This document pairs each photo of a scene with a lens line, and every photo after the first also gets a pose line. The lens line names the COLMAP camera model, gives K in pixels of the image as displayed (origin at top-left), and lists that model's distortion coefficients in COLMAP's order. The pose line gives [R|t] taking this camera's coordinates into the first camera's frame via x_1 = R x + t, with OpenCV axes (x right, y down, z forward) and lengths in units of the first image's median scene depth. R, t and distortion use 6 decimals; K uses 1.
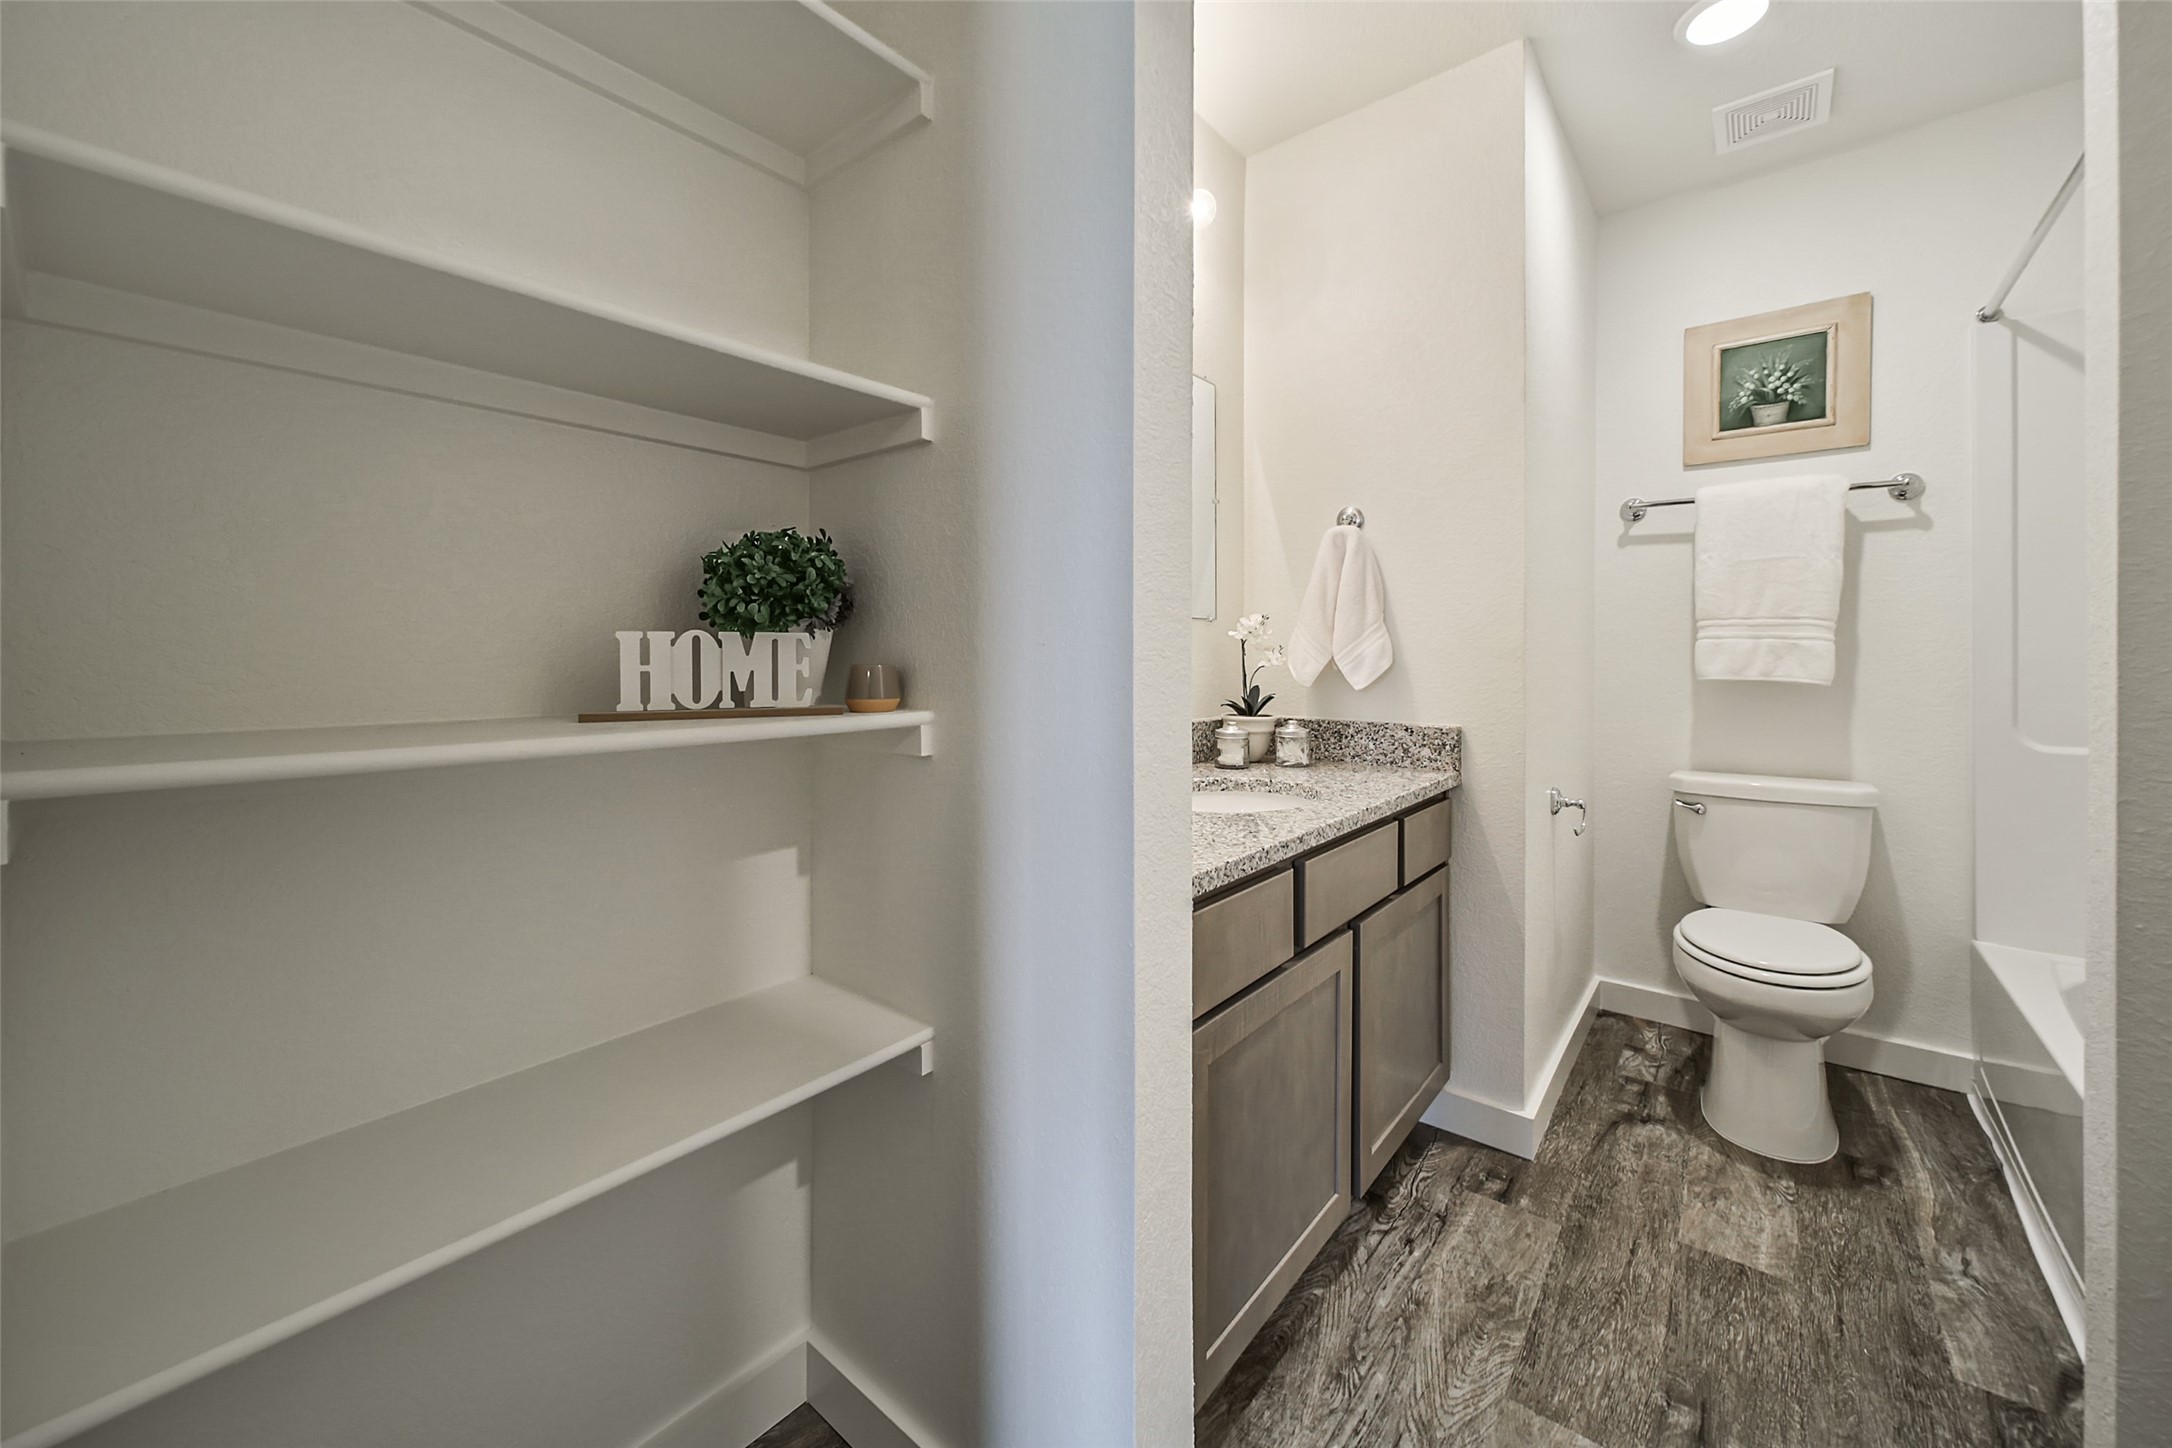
lens RADIAL K [[787.8, 0, 1128.3], [0, 787.8, 651.1], [0, 0, 1]] dist [-0.000183, -0.001929]
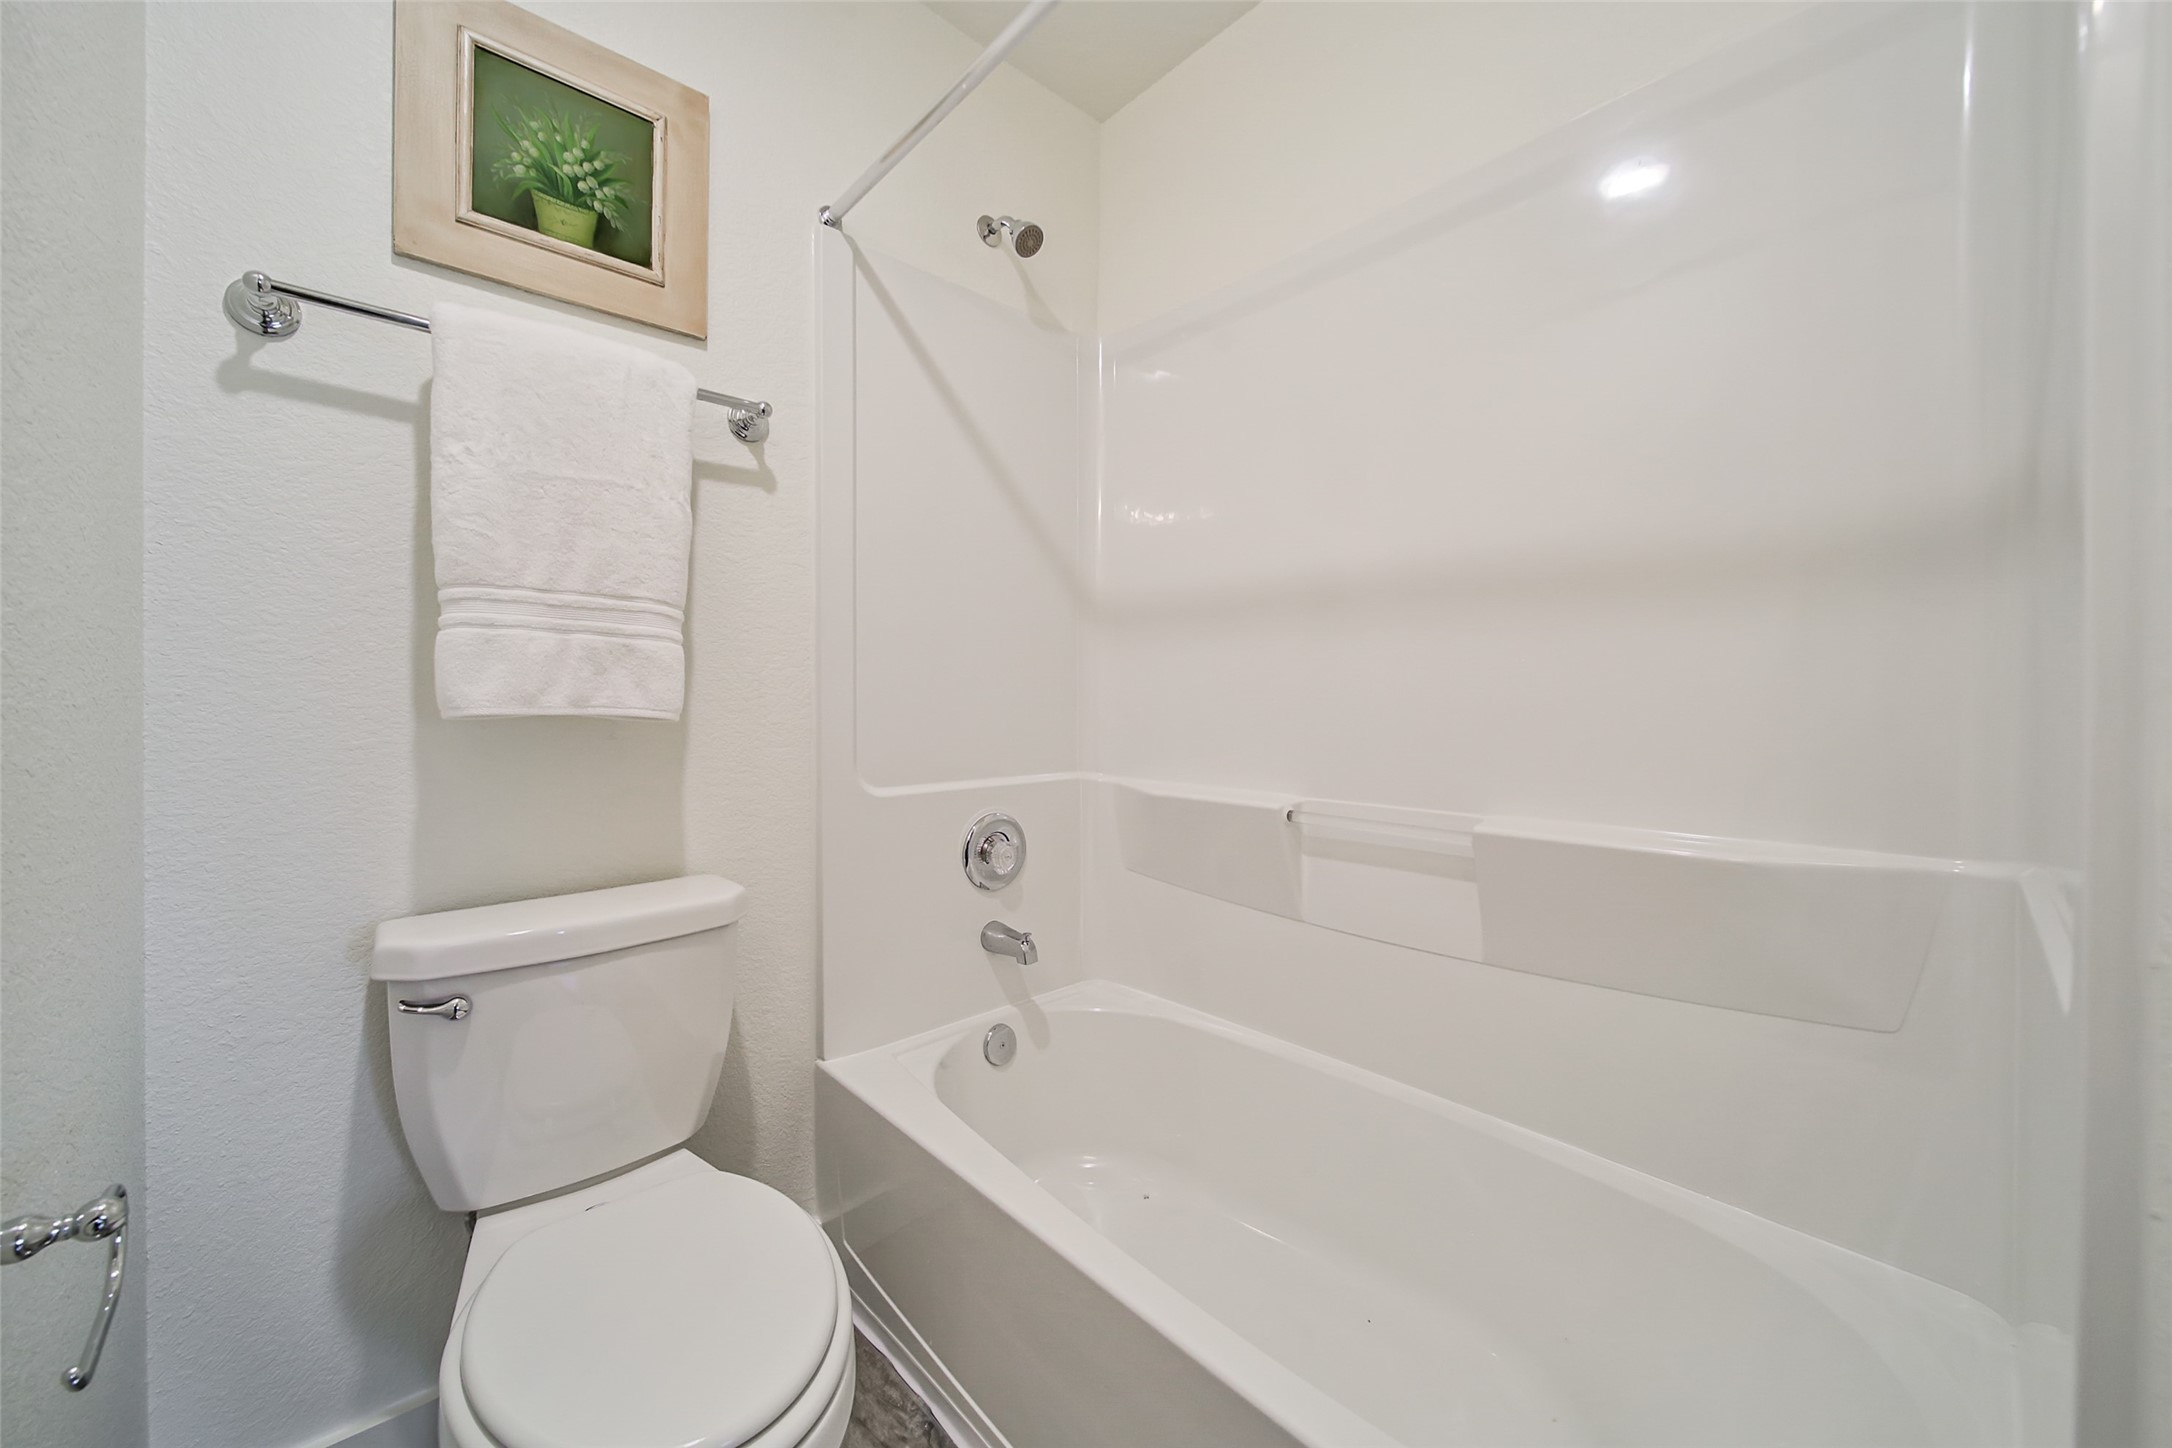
lens RADIAL K [[808.2, 0, 1060.2], [0, 808.2, 704.5], [0, 0, 1]] dist [0.000297, -0.000041]
pose [[0.177745, -0.003321, 0.984071, 0.352482], [0.001651, 0.999994, 0.003076, 0.030047], [-0.984075, 0.001078, 0.177750, 0.606209]]
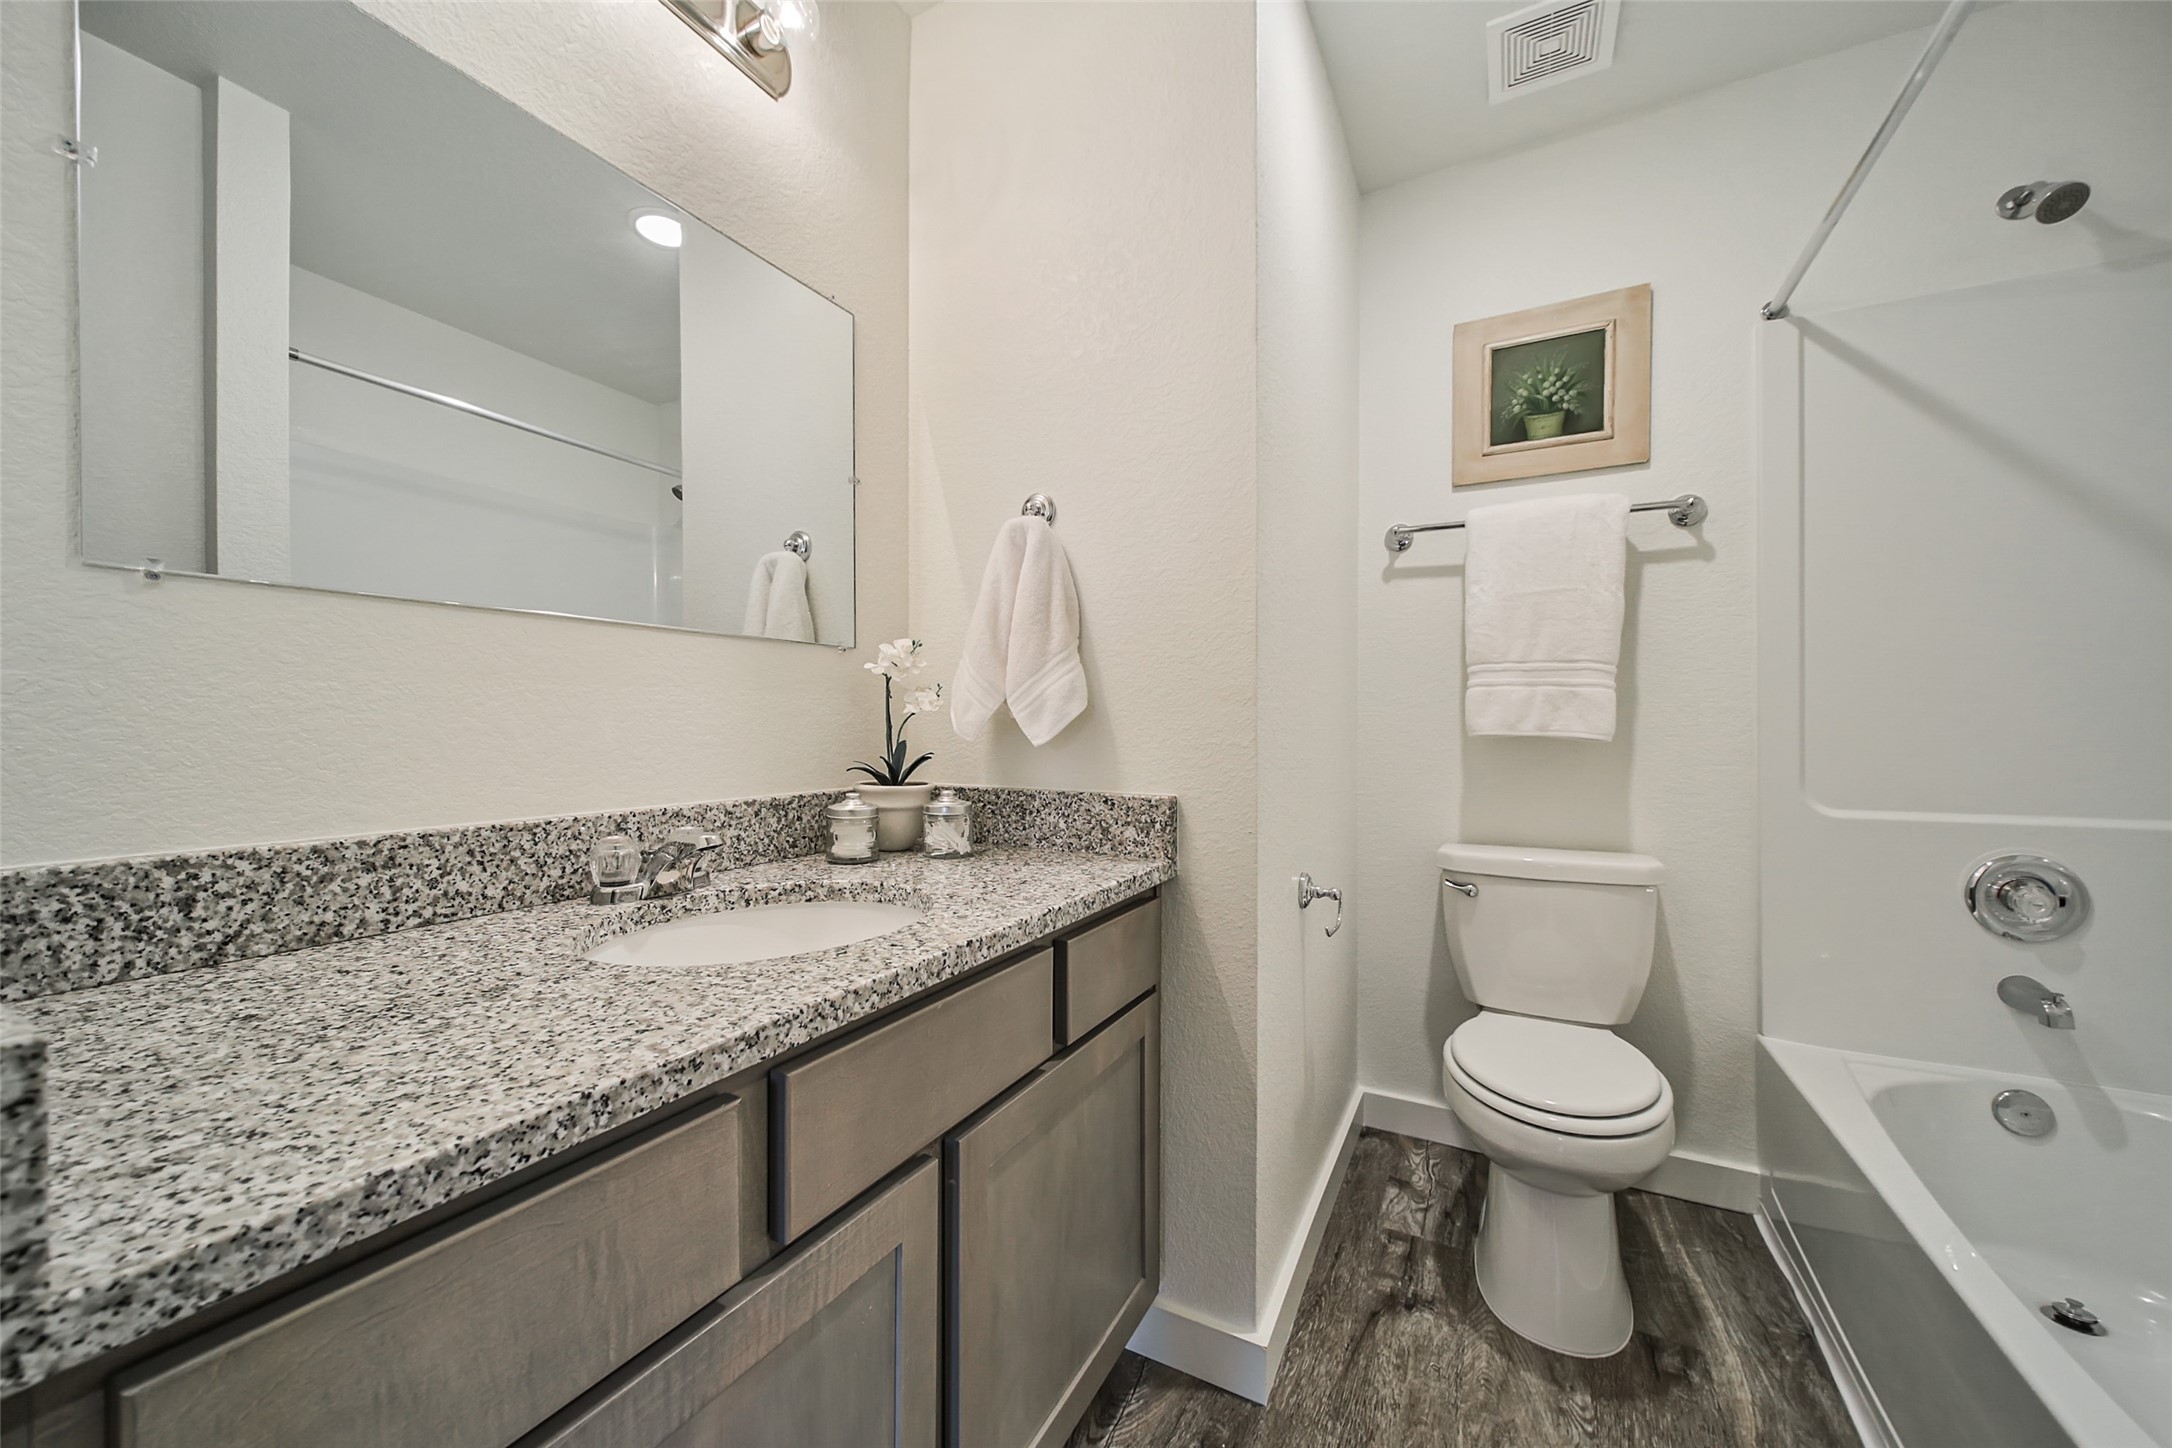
lens RADIAL K [[762.4, 0, 1086.5], [0, 762.4, 715.9], [0, 0, 1]] dist [0.000081, -0.000182]
pose [[0.985069, 0.004698, 0.172098, 0.194884], [-0.003314, 0.999960, -0.008333, 0.025048], [-0.172130, 0.007639, 0.985045, 0.287793]]
